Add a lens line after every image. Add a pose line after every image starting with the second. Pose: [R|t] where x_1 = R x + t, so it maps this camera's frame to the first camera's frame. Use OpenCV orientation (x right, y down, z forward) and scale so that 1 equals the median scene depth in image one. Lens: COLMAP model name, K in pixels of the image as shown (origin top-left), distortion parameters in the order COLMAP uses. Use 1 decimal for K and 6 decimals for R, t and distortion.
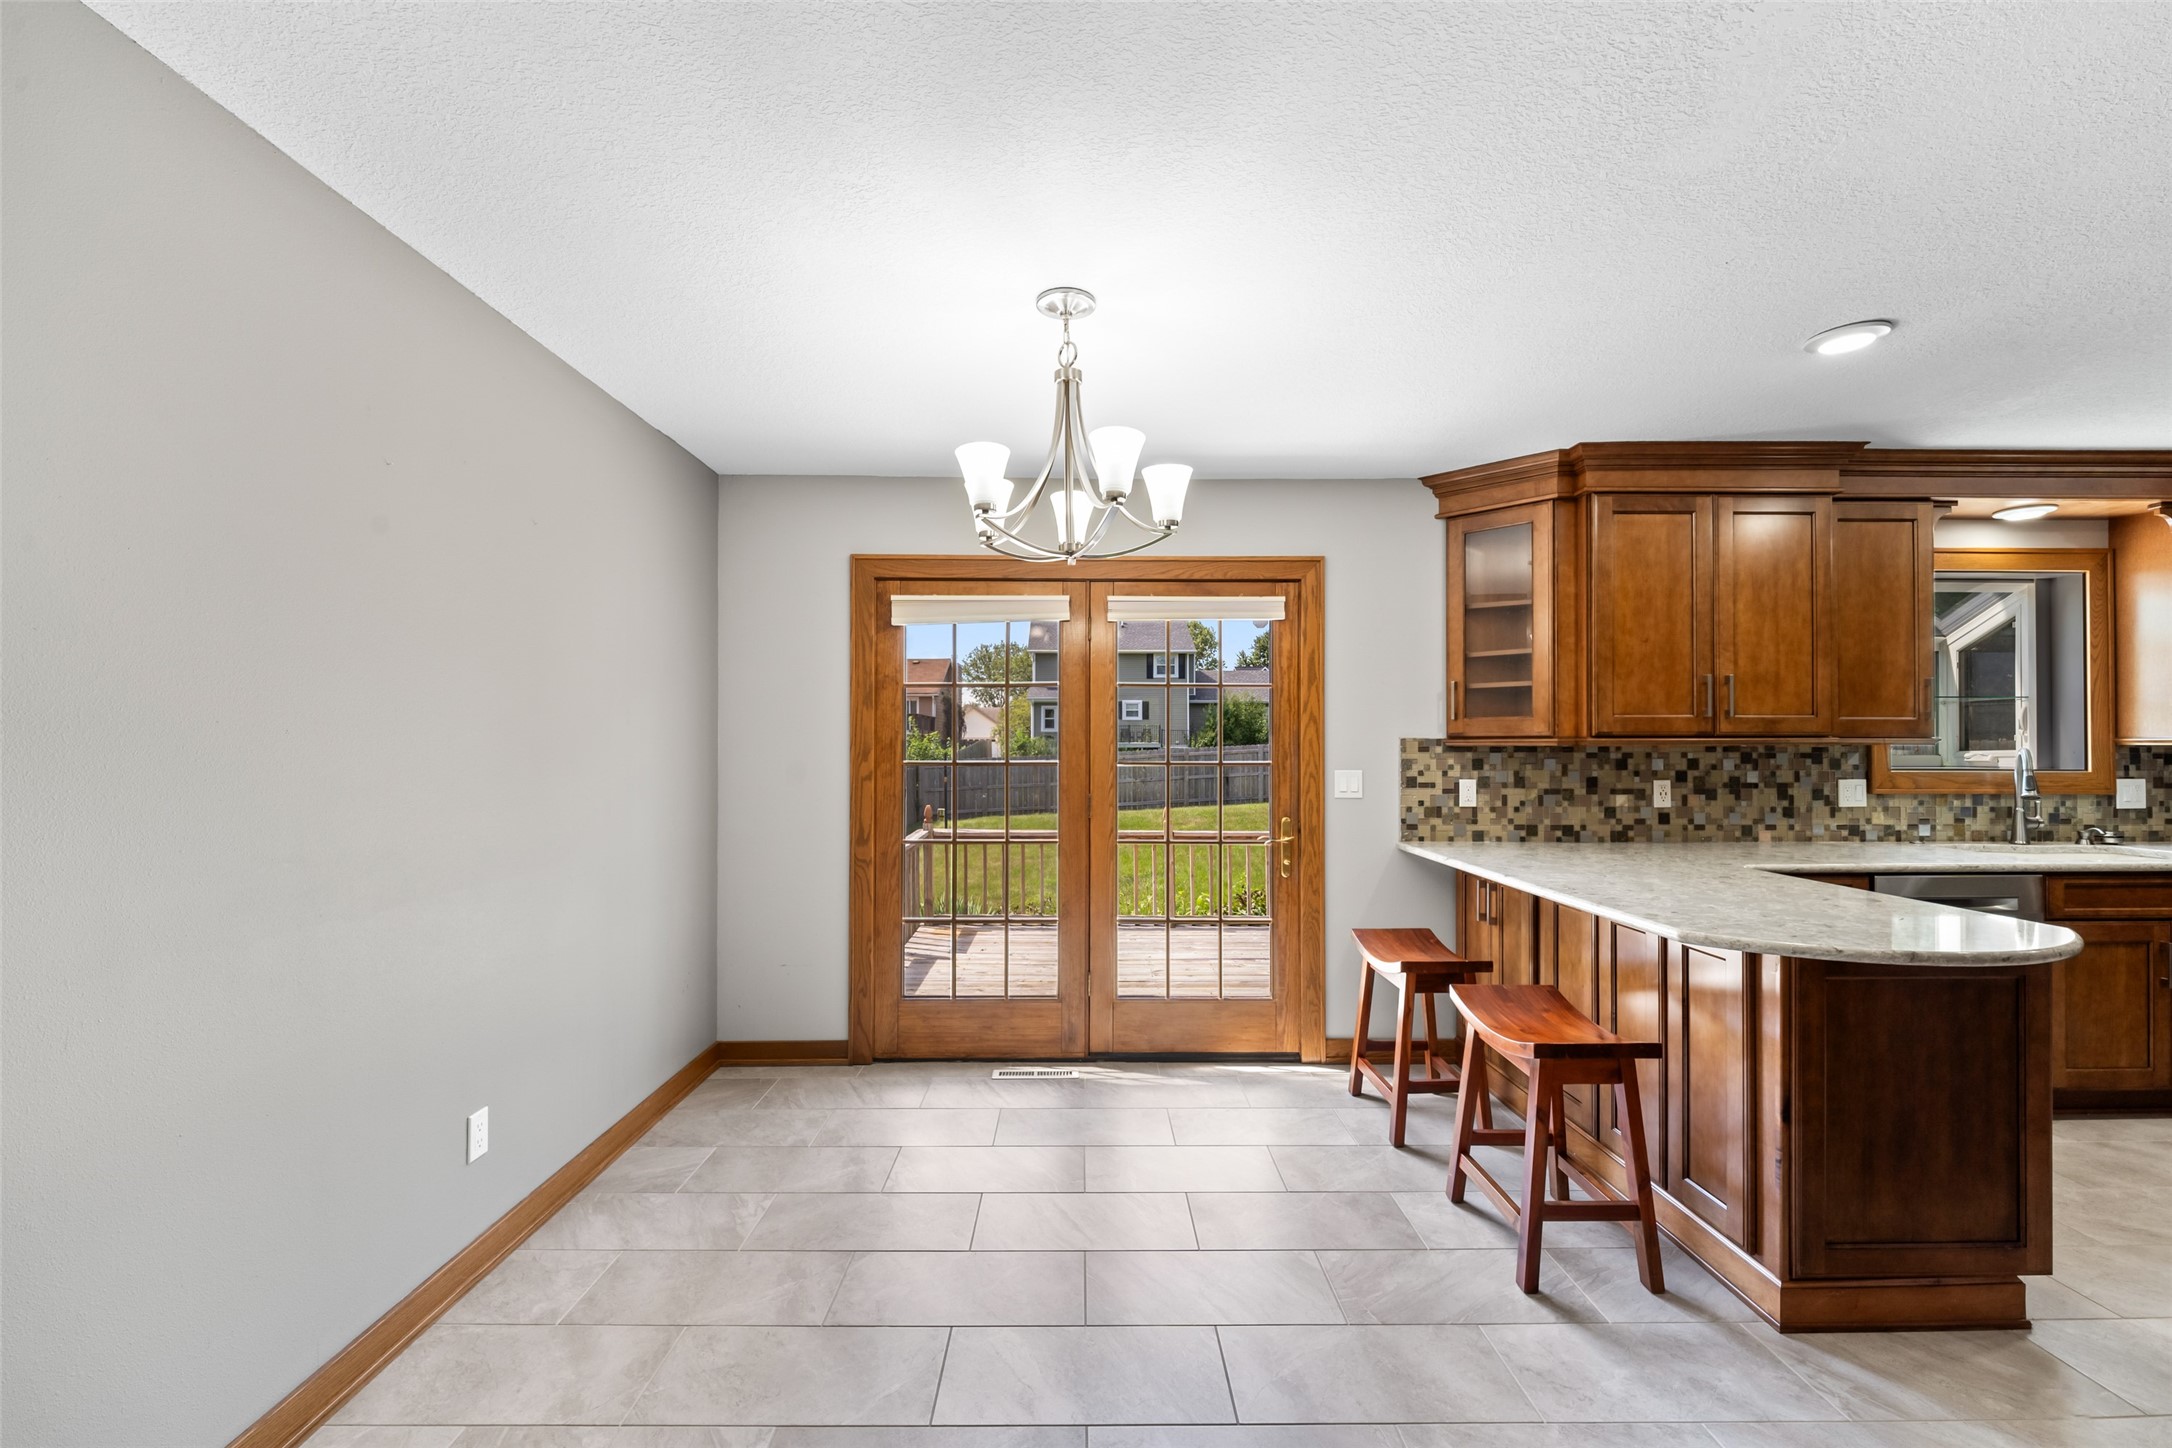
lens RADIAL K [[909.2, 0, 1082.1], [0, 909.2, 737.0], [0, 0, 1]] dist [-0.001211, 0.000711]
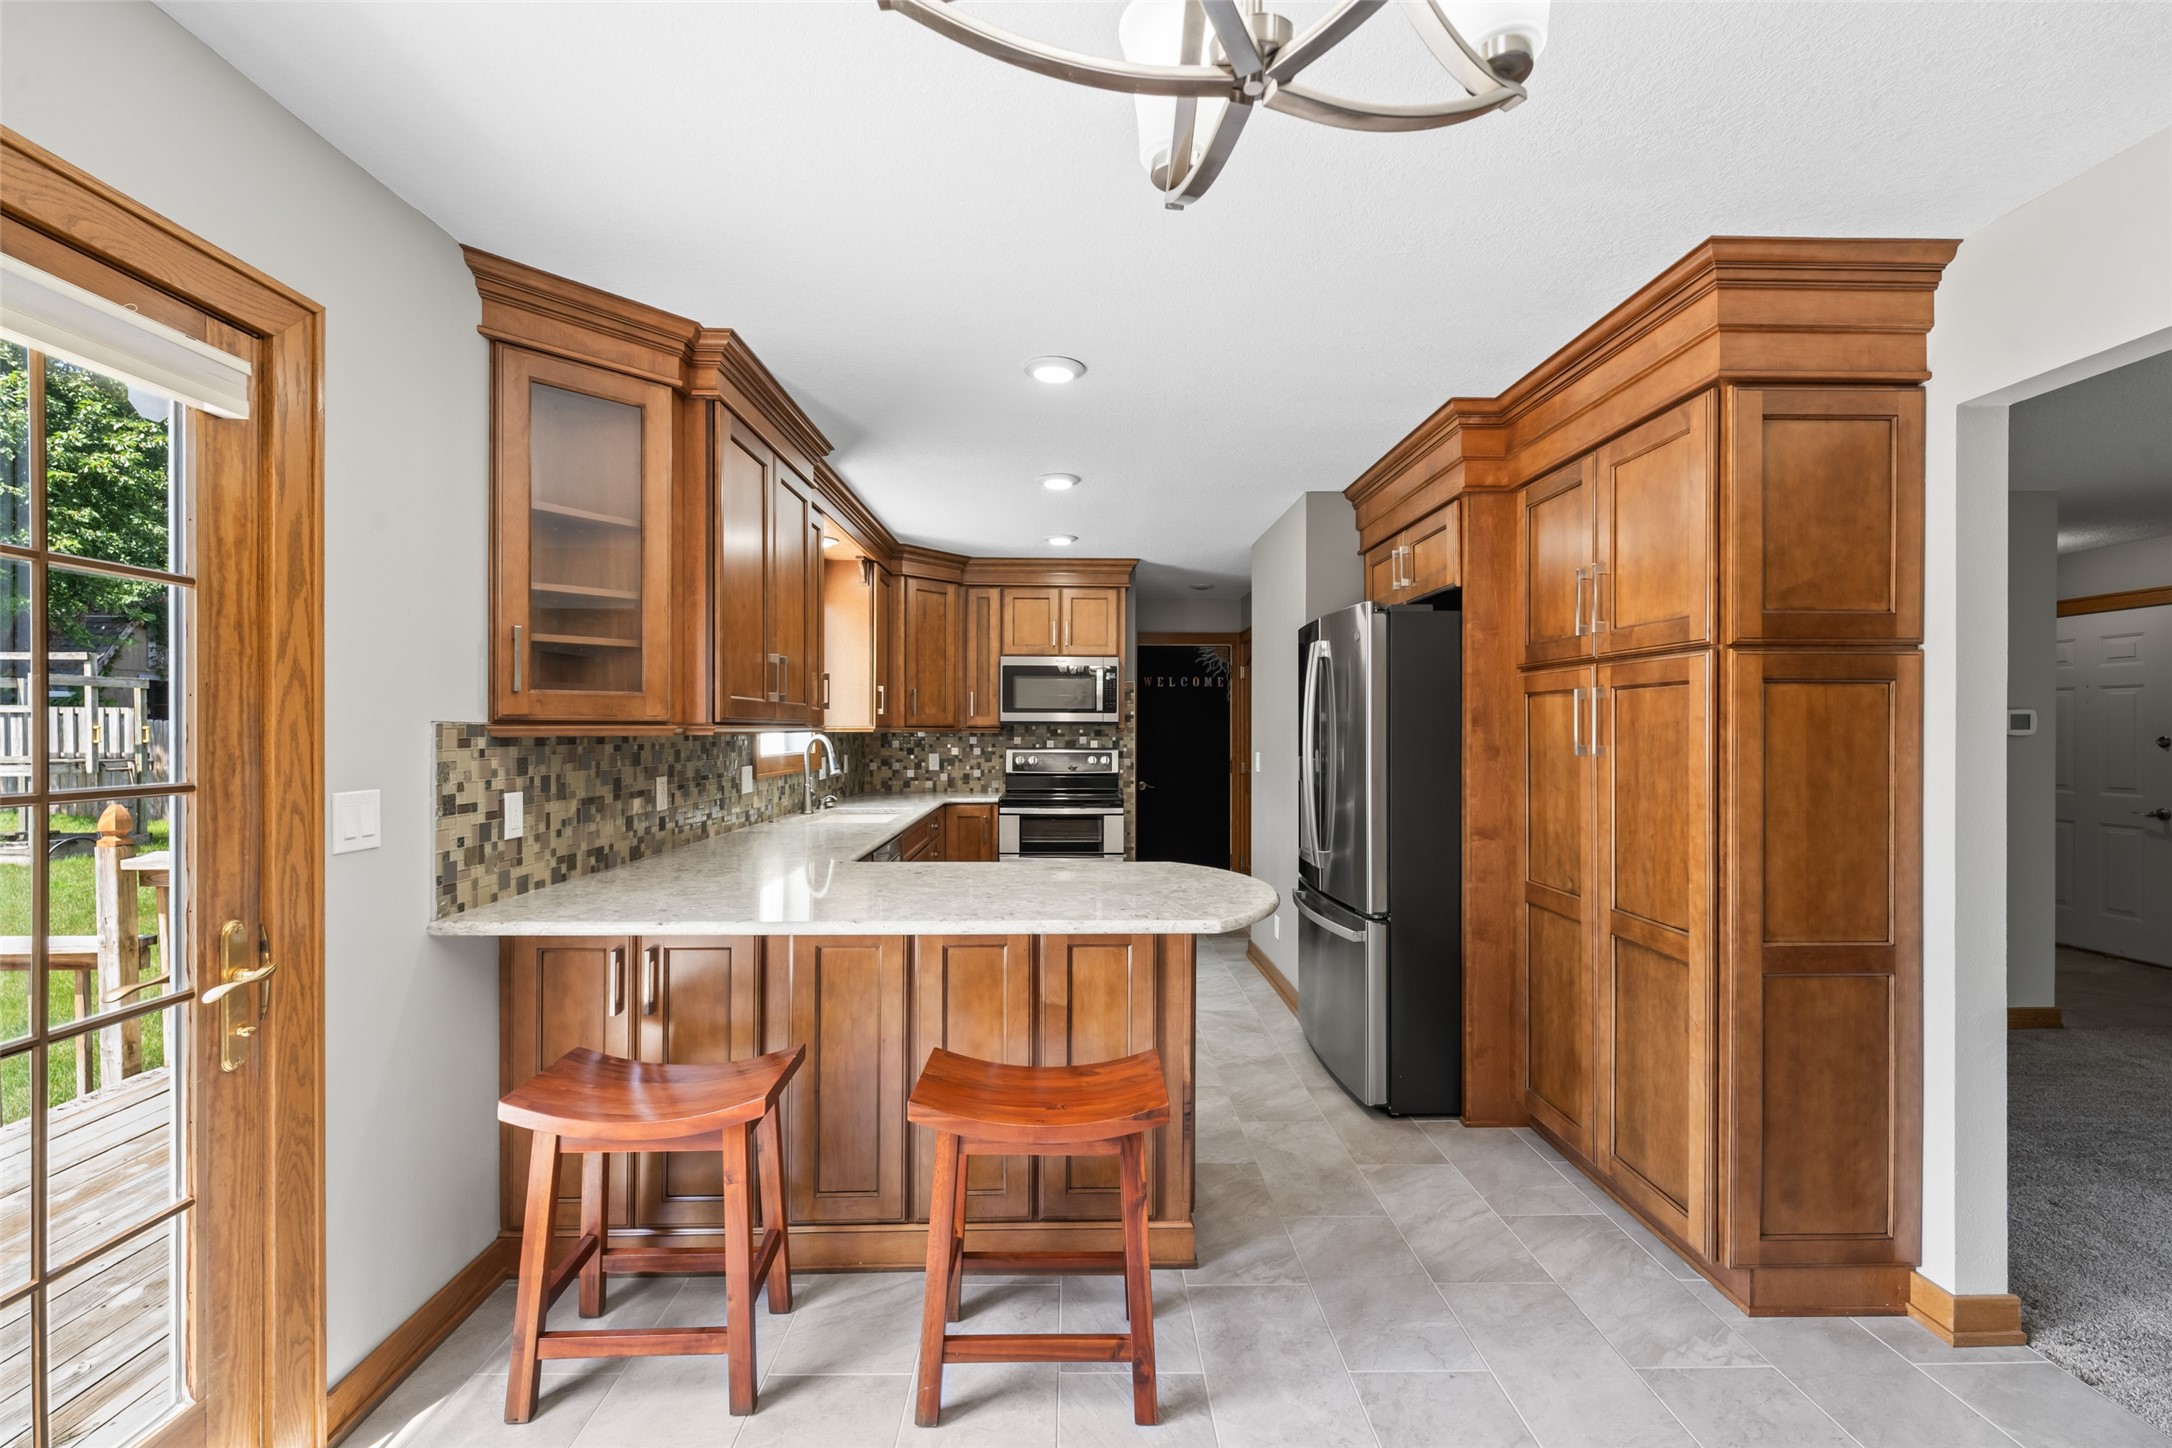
lens RADIAL K [[909.2, 0, 1084.8], [0, 909.2, 734.0], [0, 0, 1]] dist [-0.001211, 0.000711]
pose [[-0.015047, -0.004881, 0.999875, -0.179108], [-0.006888, 0.999965, 0.004777, 0.002826], [-0.999863, -0.006815, -0.015080, 0.635521]]
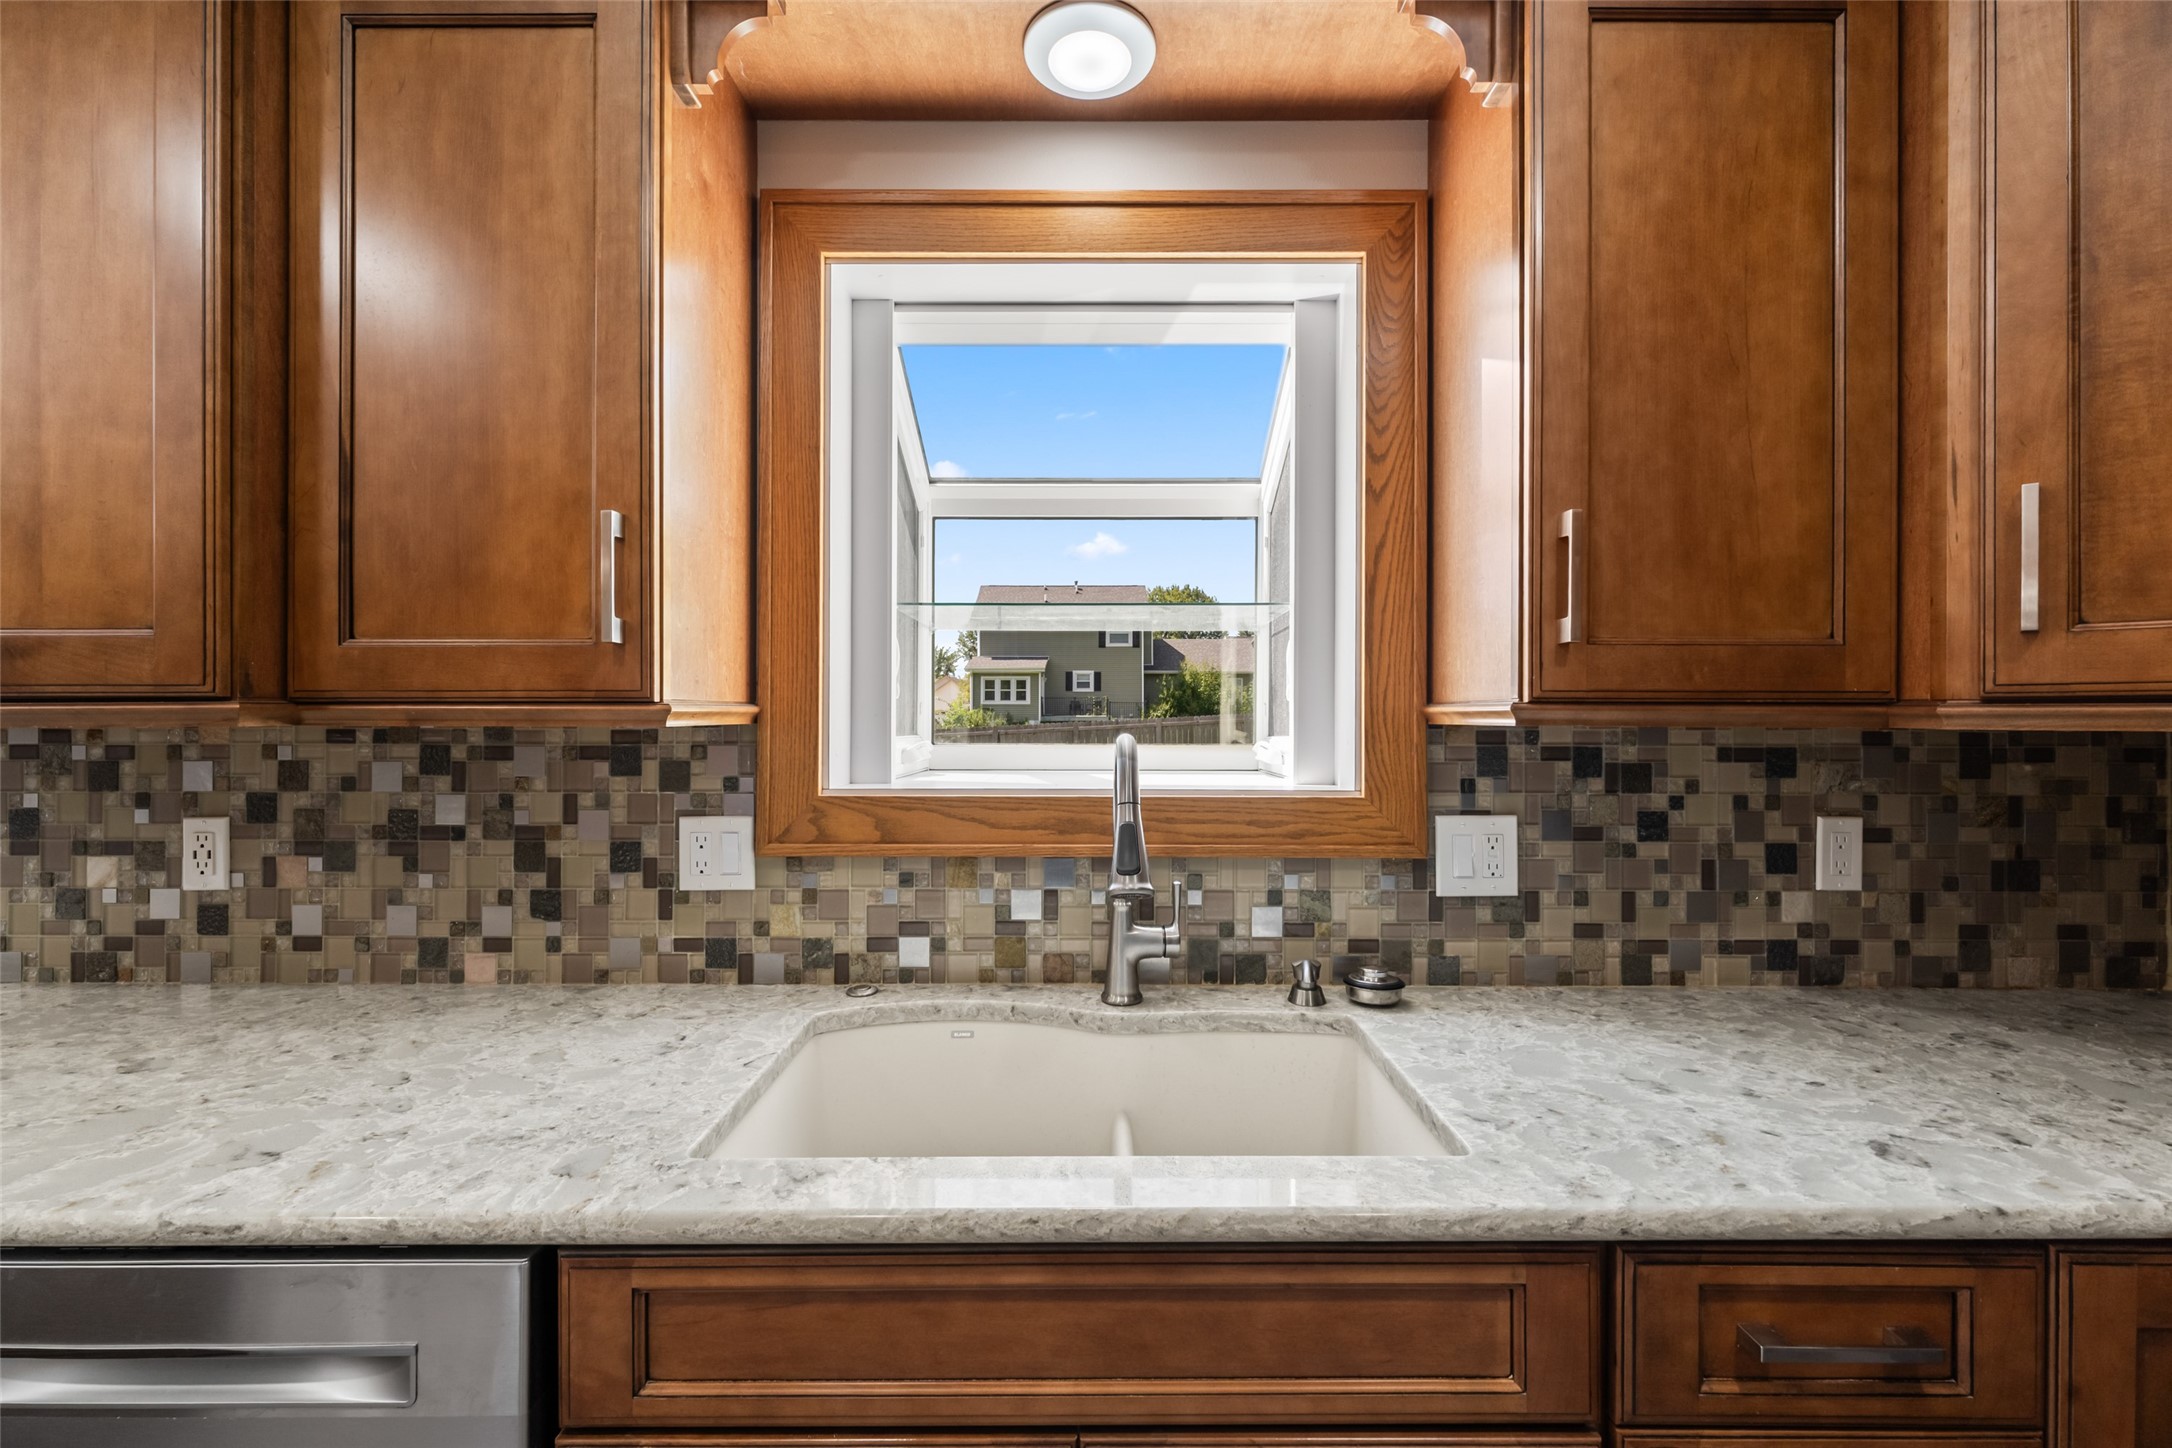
lens RADIAL K [[909.2, 0, 1100.5], [0, 909.2, 715.0], [0, 0, 1]] dist [-0.001211, 0.000711]
pose [[0.999814, -0.000585, -0.019262, 1.012858], [0.000695, 0.999984, 0.005687, 0.002877], [0.019258, -0.005699, 0.999798, 0.630609]]
